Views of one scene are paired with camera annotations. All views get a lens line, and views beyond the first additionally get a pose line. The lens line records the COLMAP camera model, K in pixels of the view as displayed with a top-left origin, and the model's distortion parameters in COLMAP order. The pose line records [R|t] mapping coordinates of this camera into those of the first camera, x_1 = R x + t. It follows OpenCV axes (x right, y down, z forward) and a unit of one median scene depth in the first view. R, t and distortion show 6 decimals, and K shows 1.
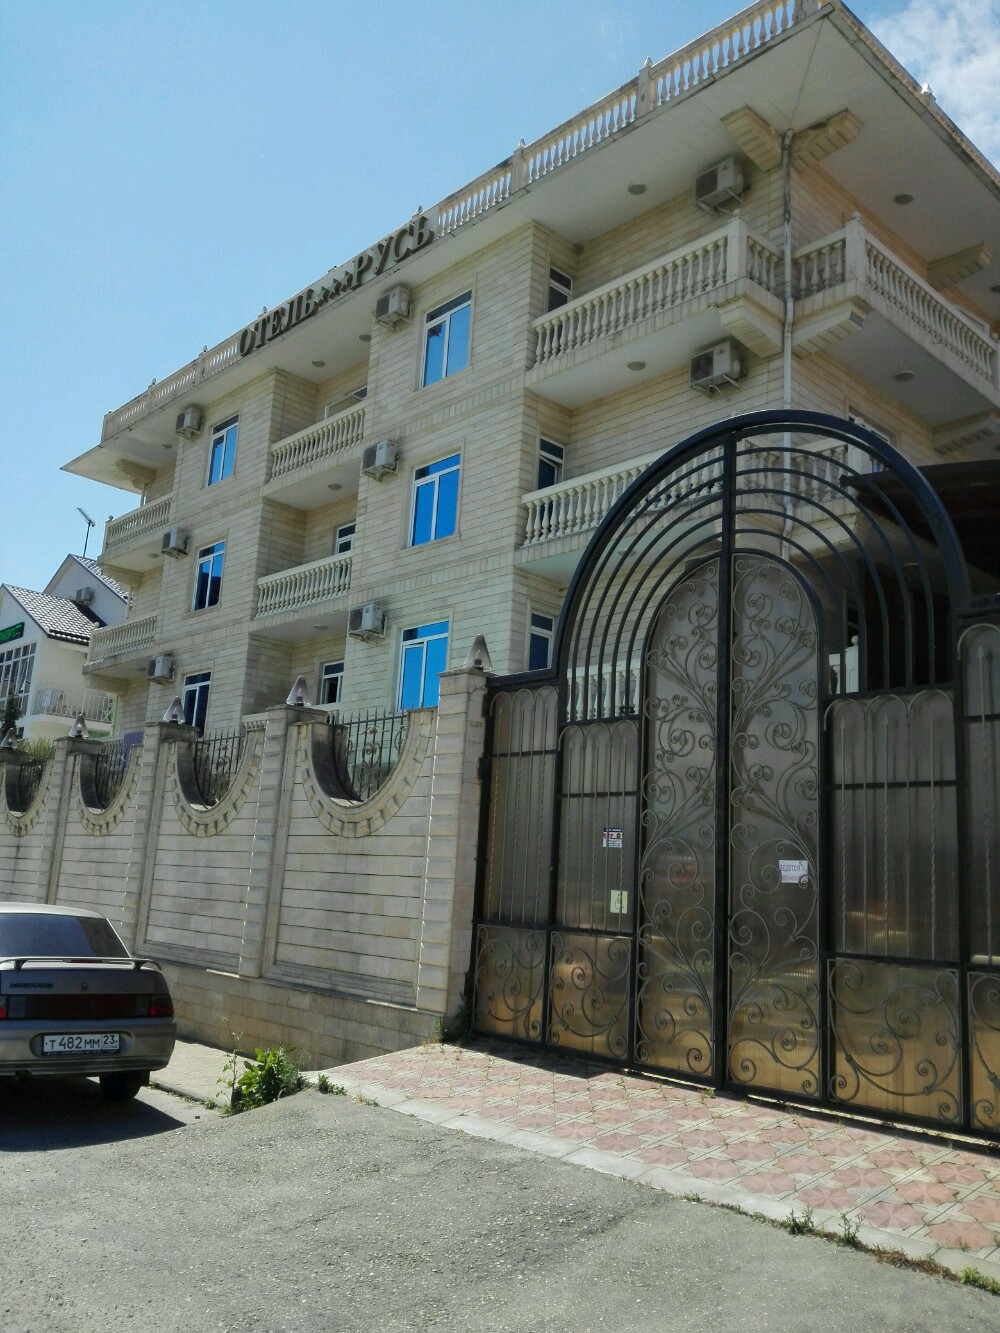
lens RADIAL K [[1086.4, 0, 500.0], [0, 1086.4, 666.5], [0, 0, 1]] dist [0.086987, -0.134500]
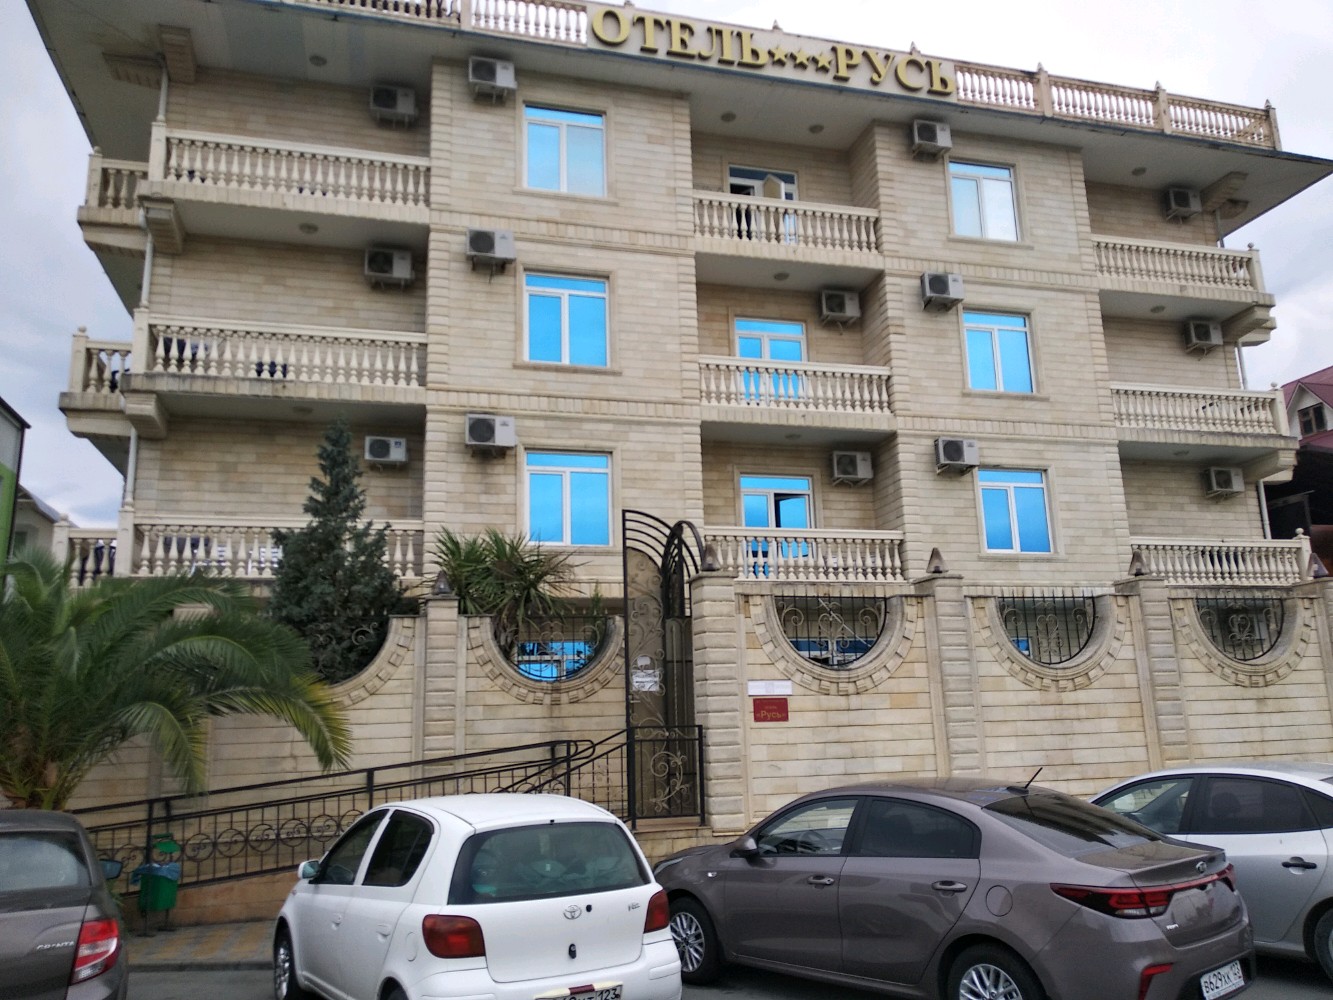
lens RADIAL K [[1025.2, 0, 666.5], [0, 1025.2, 500.0], [0, 0, 1]] dist [0.028124, 0.000720]
pose [[0.447191, 0.119094, 0.886474, -1.094929], [-0.119710, 0.990148, -0.072633, 0.100746], [-0.886391, -0.073639, 0.457043, 0.844437]]
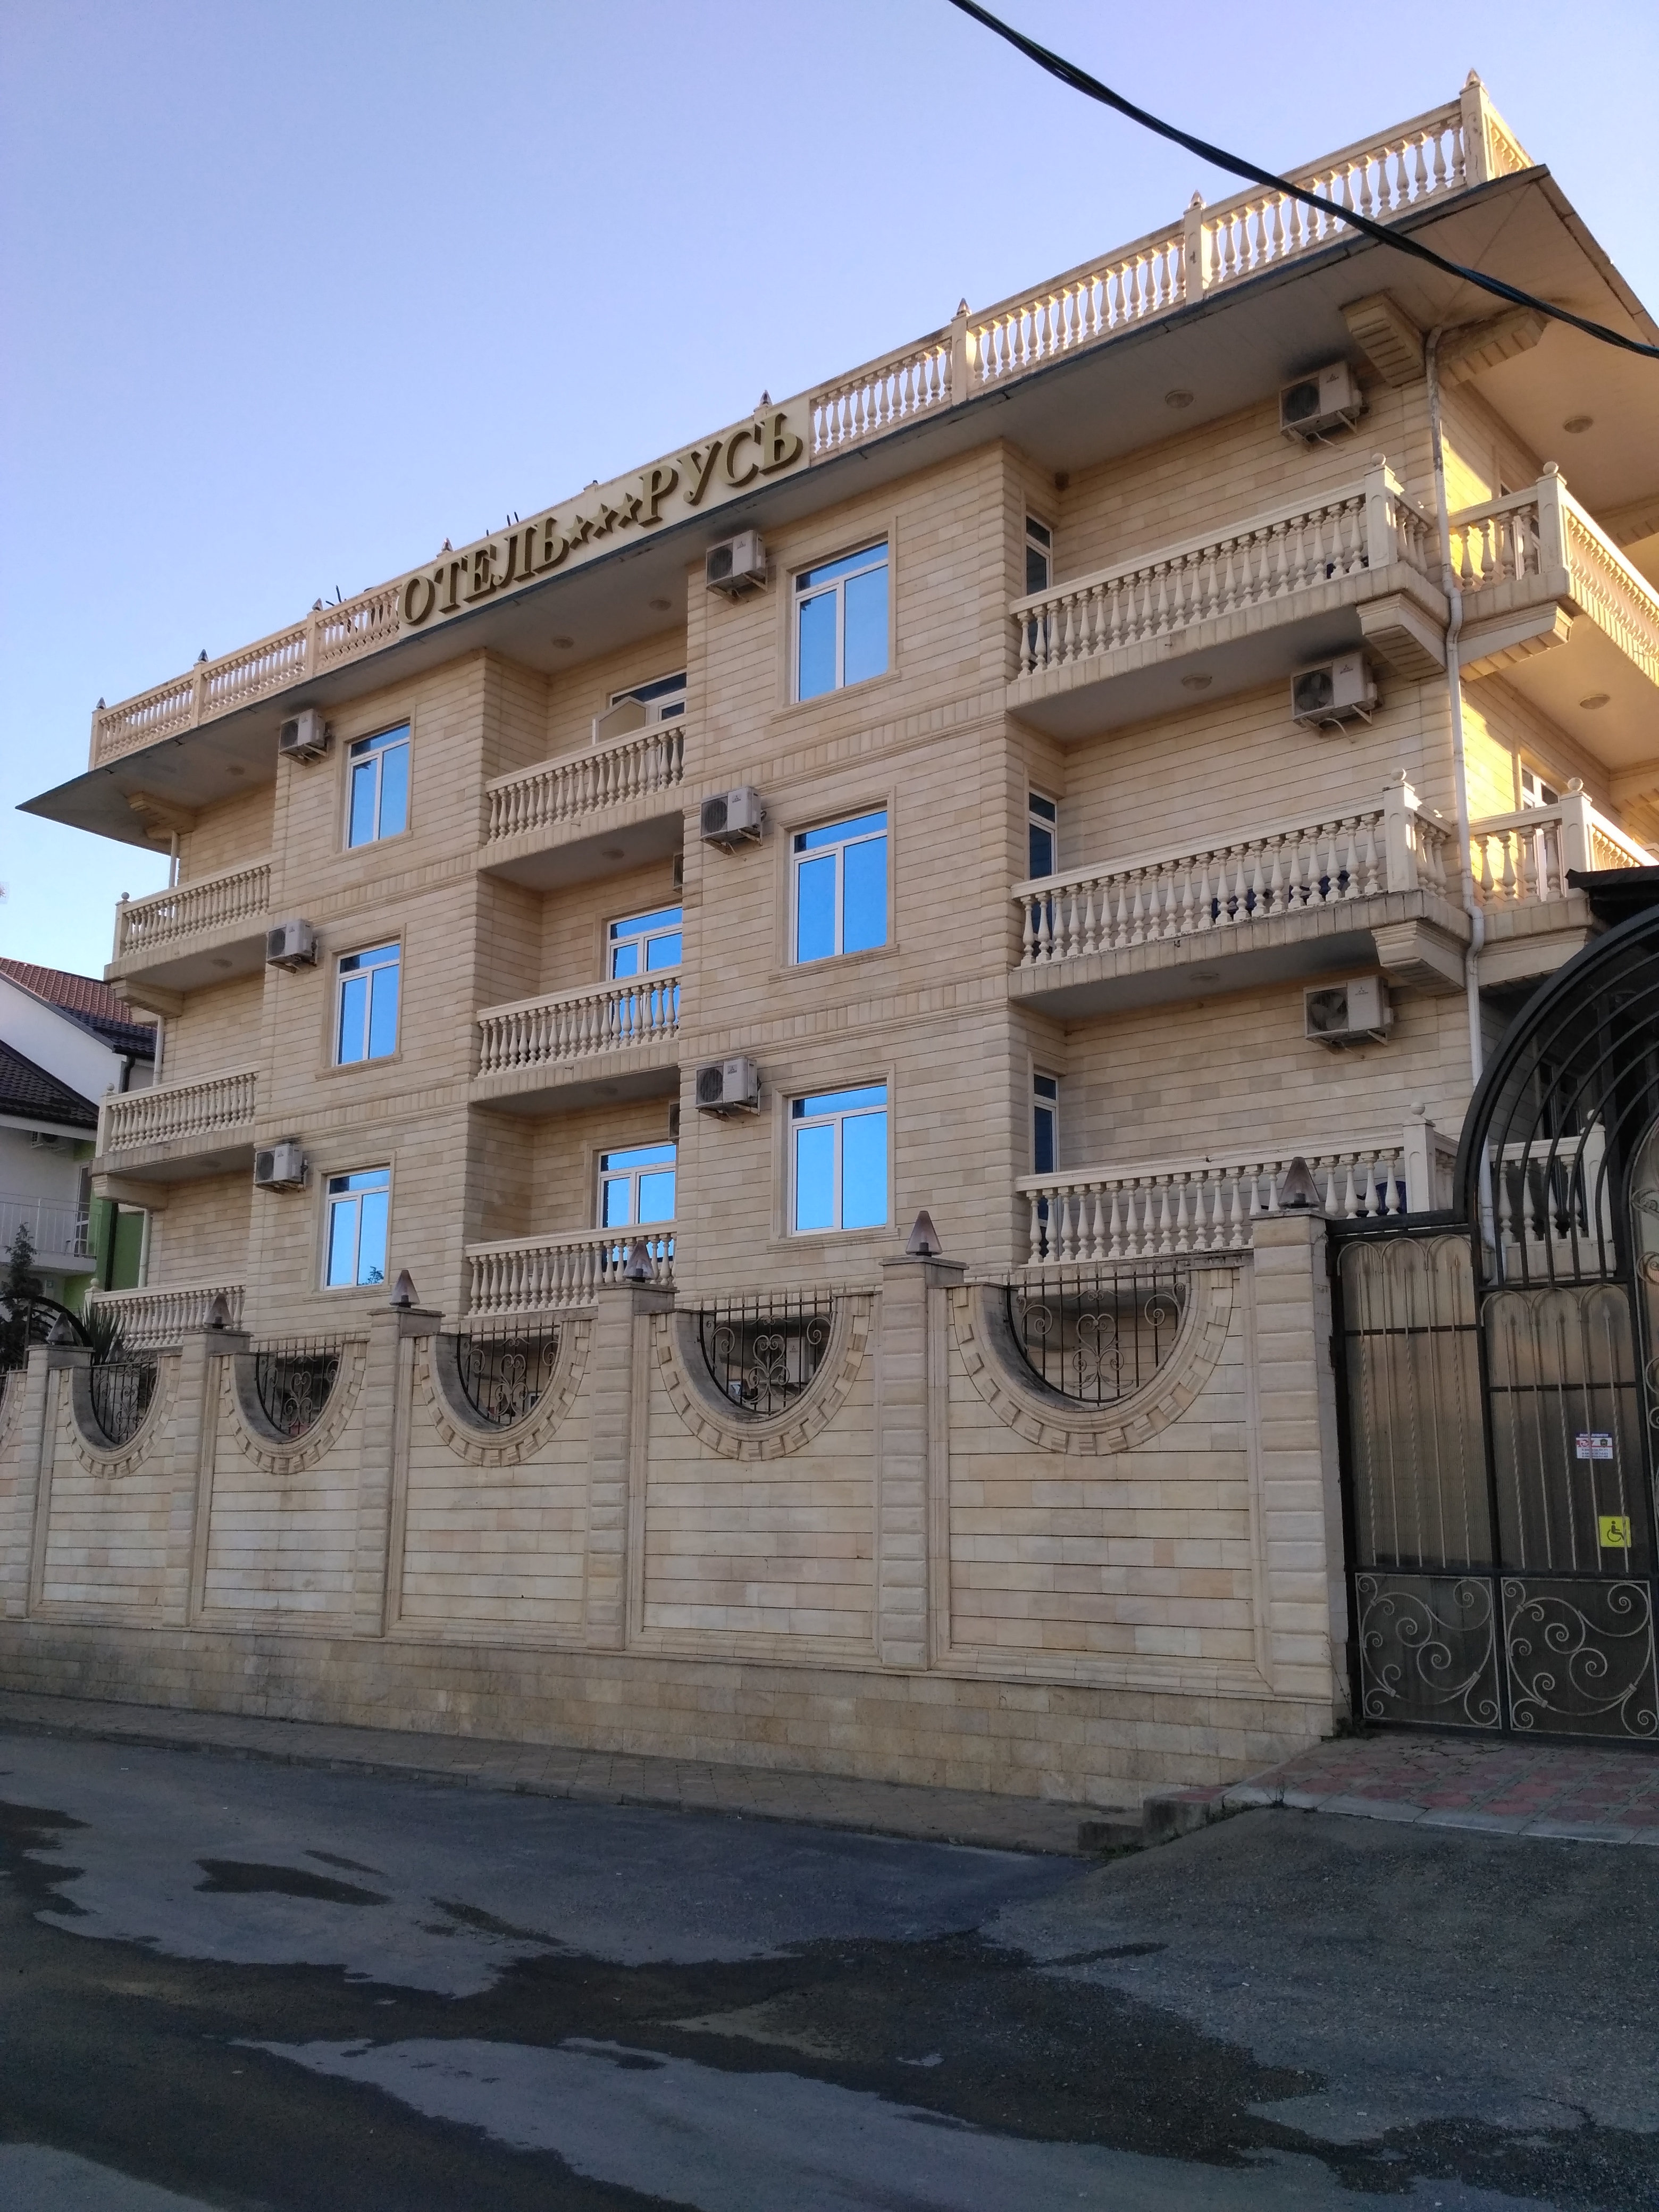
lens RADIAL K [[1974.3, 0, 829.5], [0, 1974.3, 1106.0], [0, 0, 1]] dist [0.069029, -0.007477]
pose [[0.988823, -0.026062, 0.146799, -0.238607], [0.025684, 0.999660, 0.004472, -0.035732], [-0.146865, -0.000652, 0.989156, -0.100807]]
